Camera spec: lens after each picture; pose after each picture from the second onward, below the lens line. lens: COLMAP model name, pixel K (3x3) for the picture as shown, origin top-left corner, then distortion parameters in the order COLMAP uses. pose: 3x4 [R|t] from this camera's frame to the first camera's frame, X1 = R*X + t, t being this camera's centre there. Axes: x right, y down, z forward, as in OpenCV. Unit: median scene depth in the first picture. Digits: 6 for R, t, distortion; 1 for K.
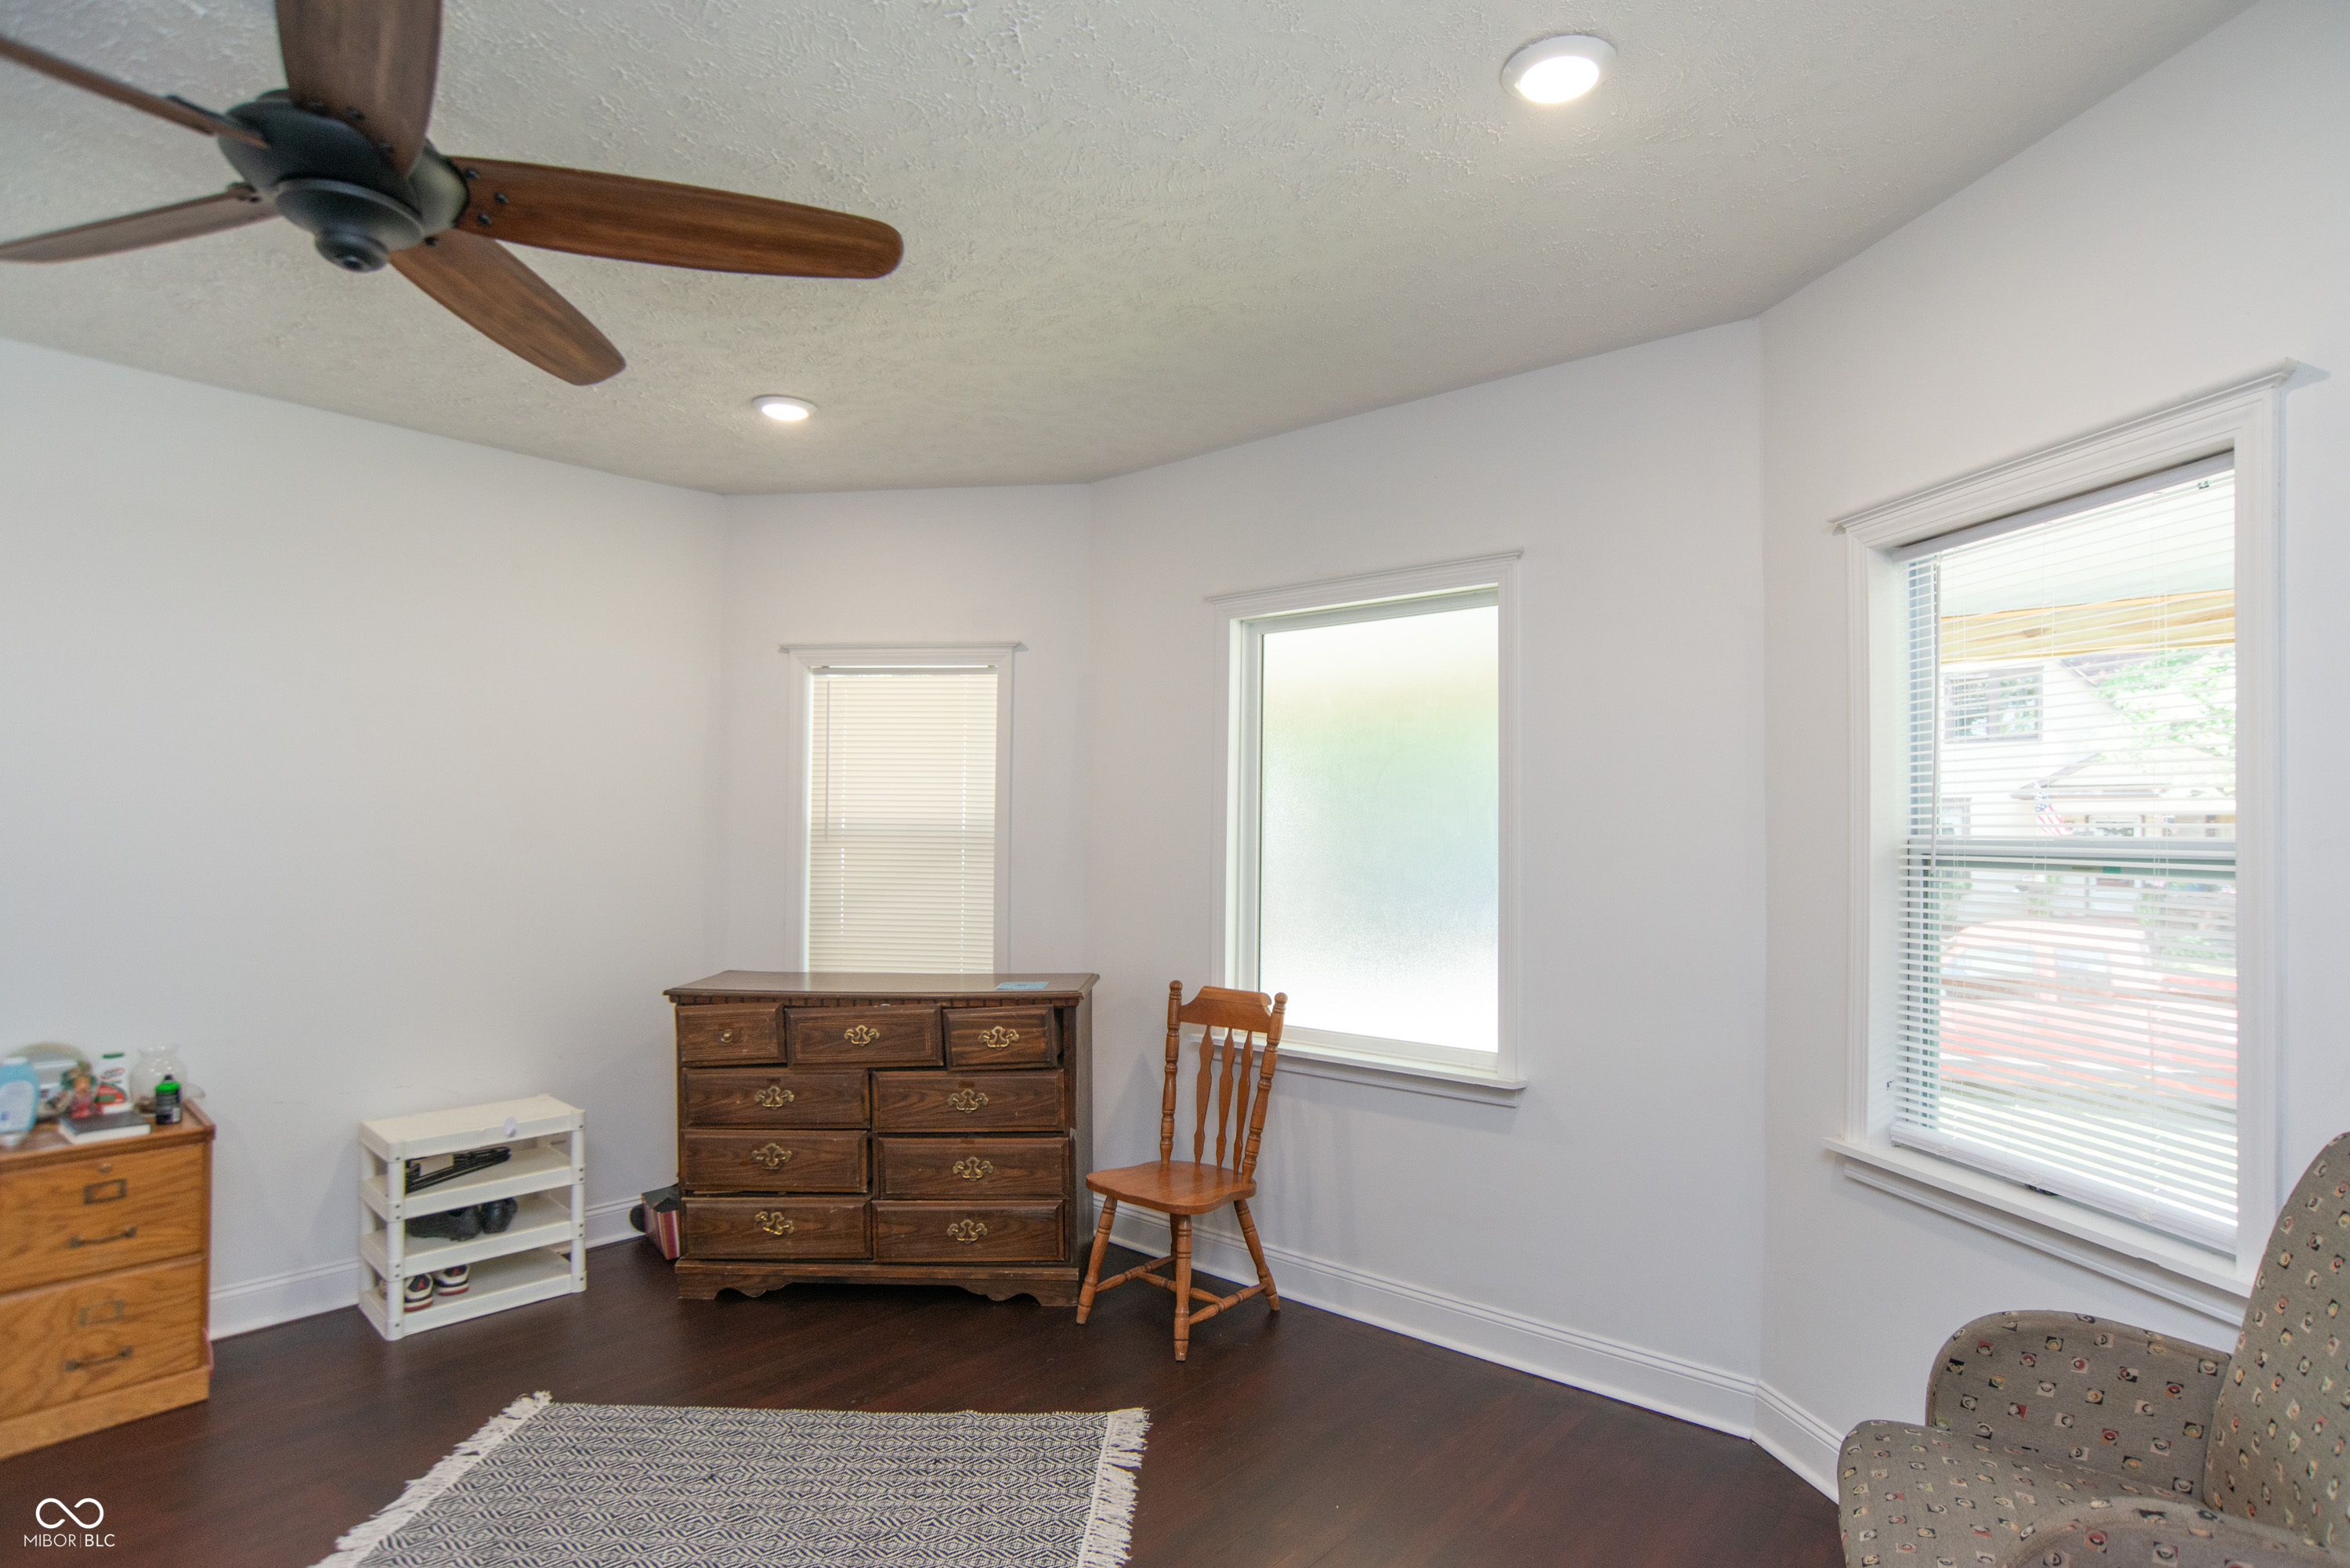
lens RADIAL K [[1192.6, 0, 1203.6], [0, 1192.6, 812.0], [0, 0, 1]] dist [-0.086796, 0.048358]
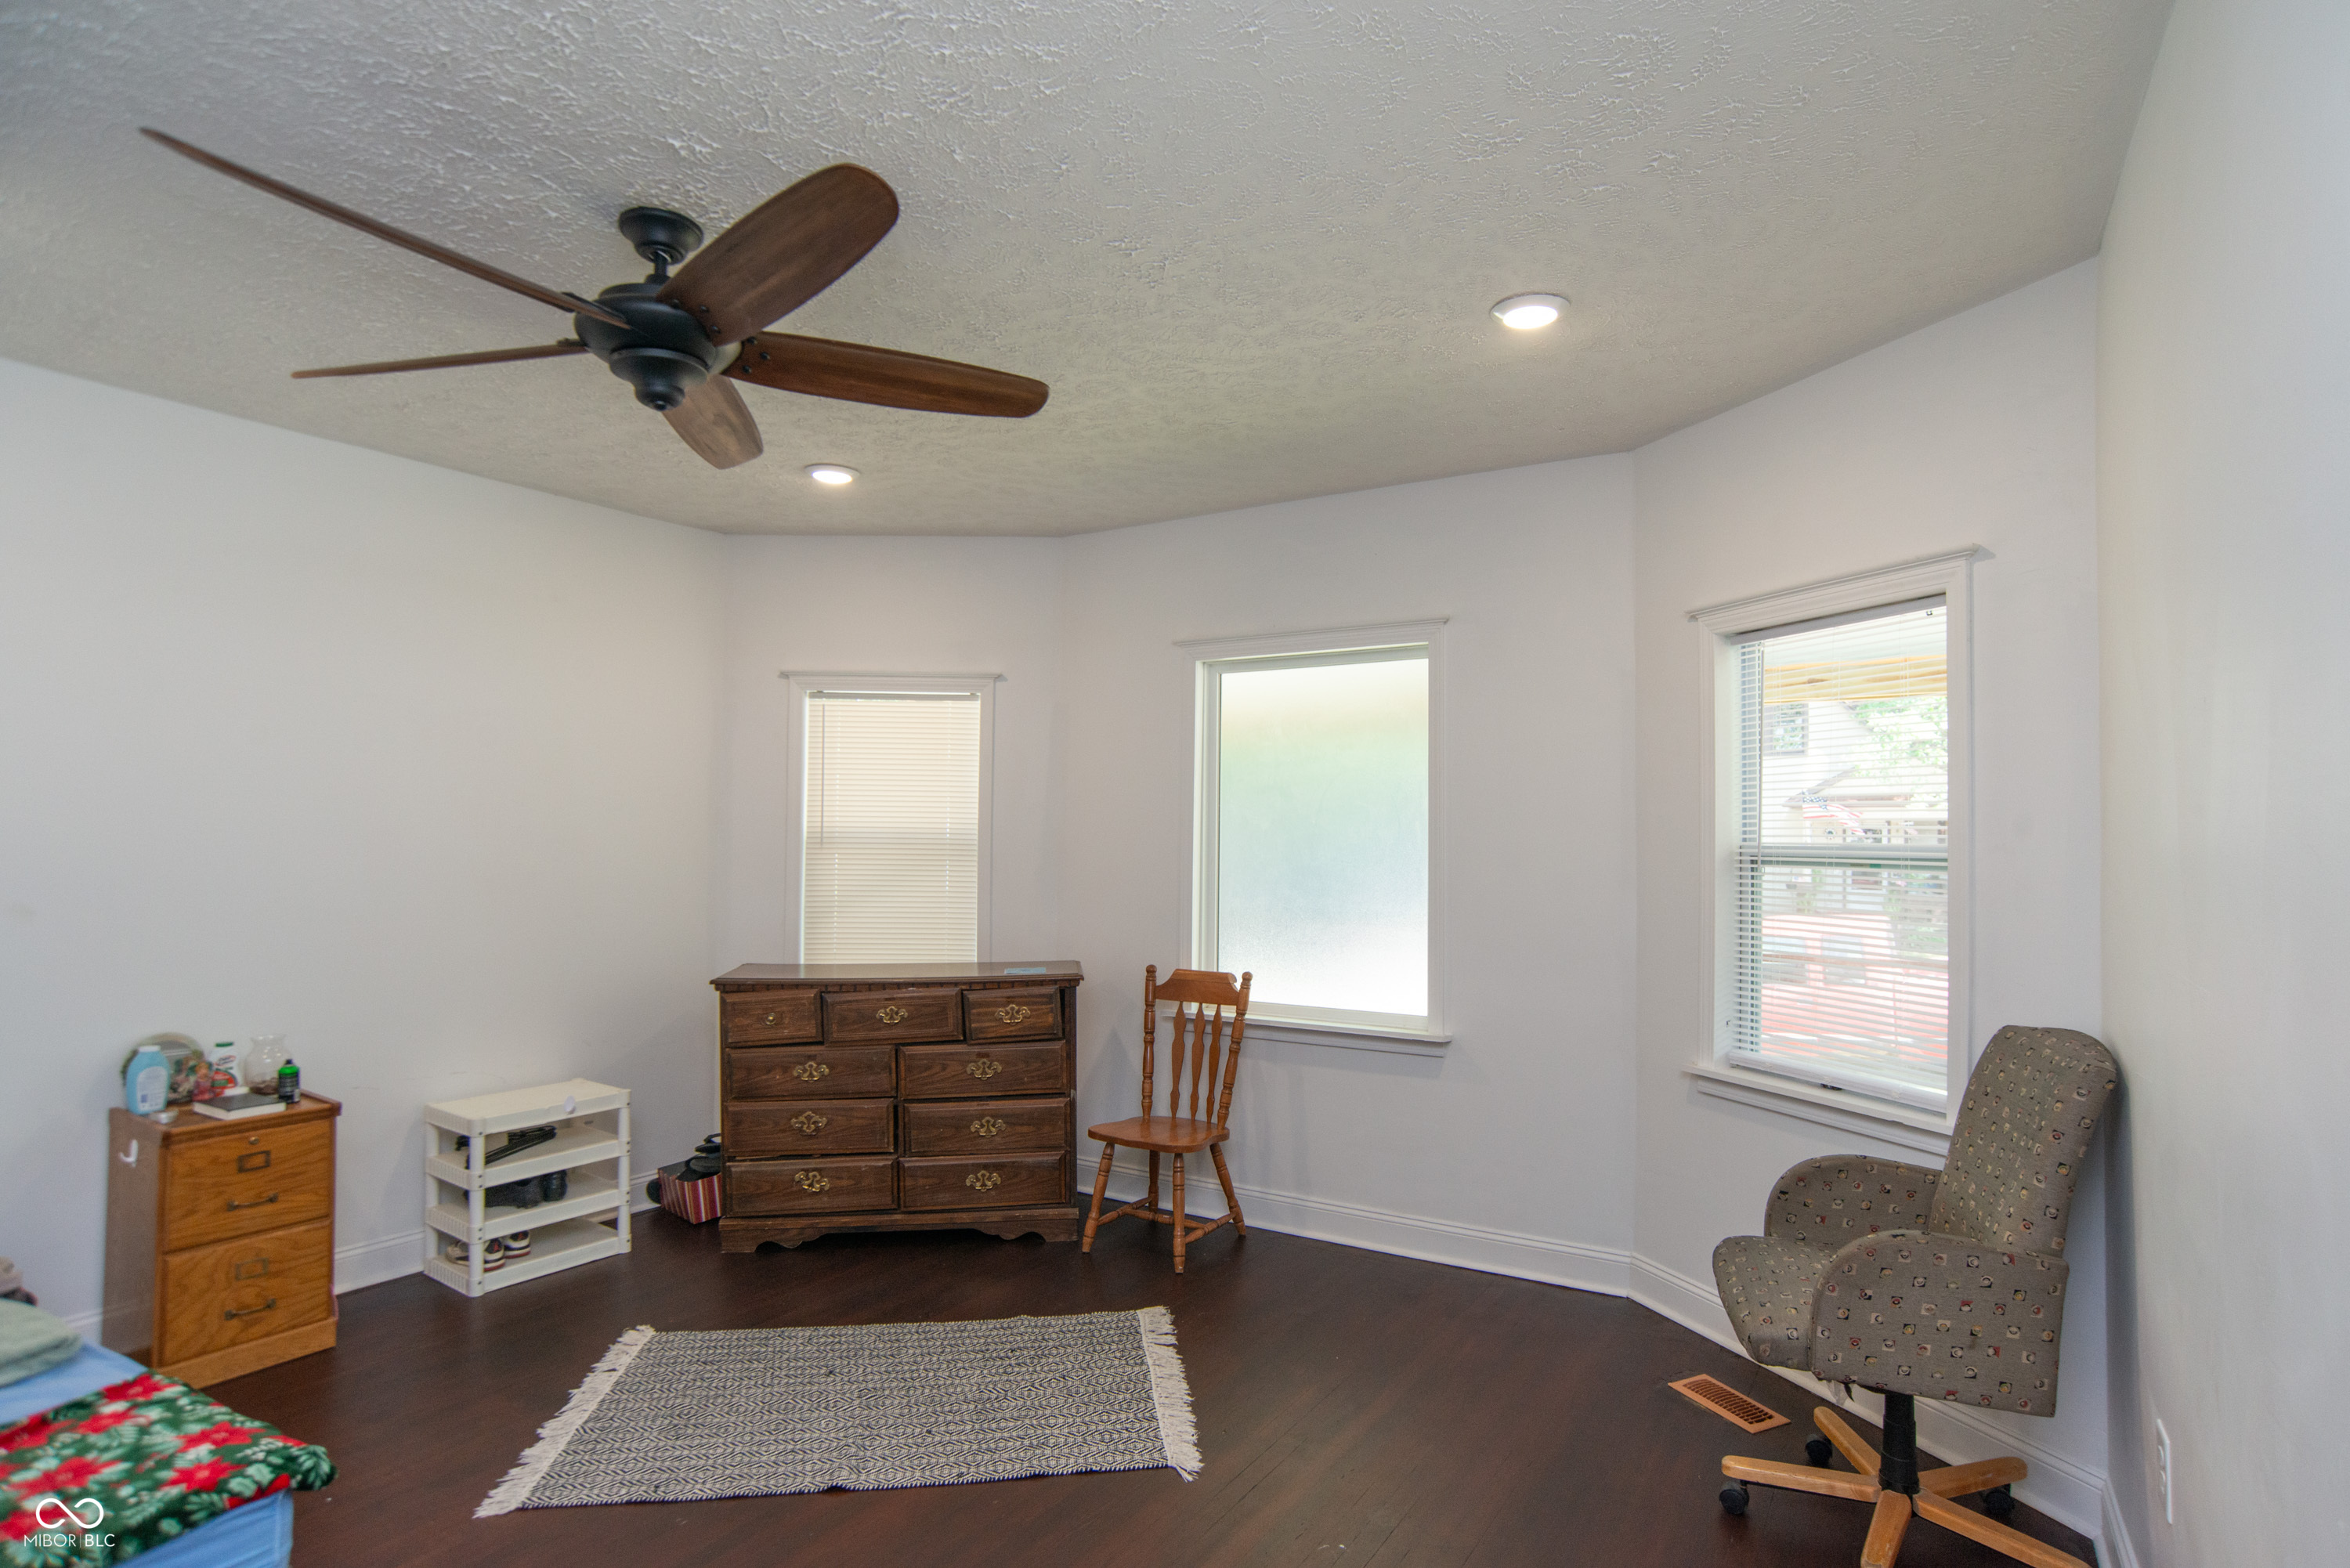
lens RADIAL K [[1192.6, 0, 1203.6], [0, 1192.6, 812.0], [0, 0, 1]] dist [-0.086796, 0.048358]
pose [[0.988271, 0.002662, 0.152688, -0.165748], [-0.002057, 0.999989, -0.004120, -0.006362], [-0.152697, 0.003758, 0.988266, -0.196614]]
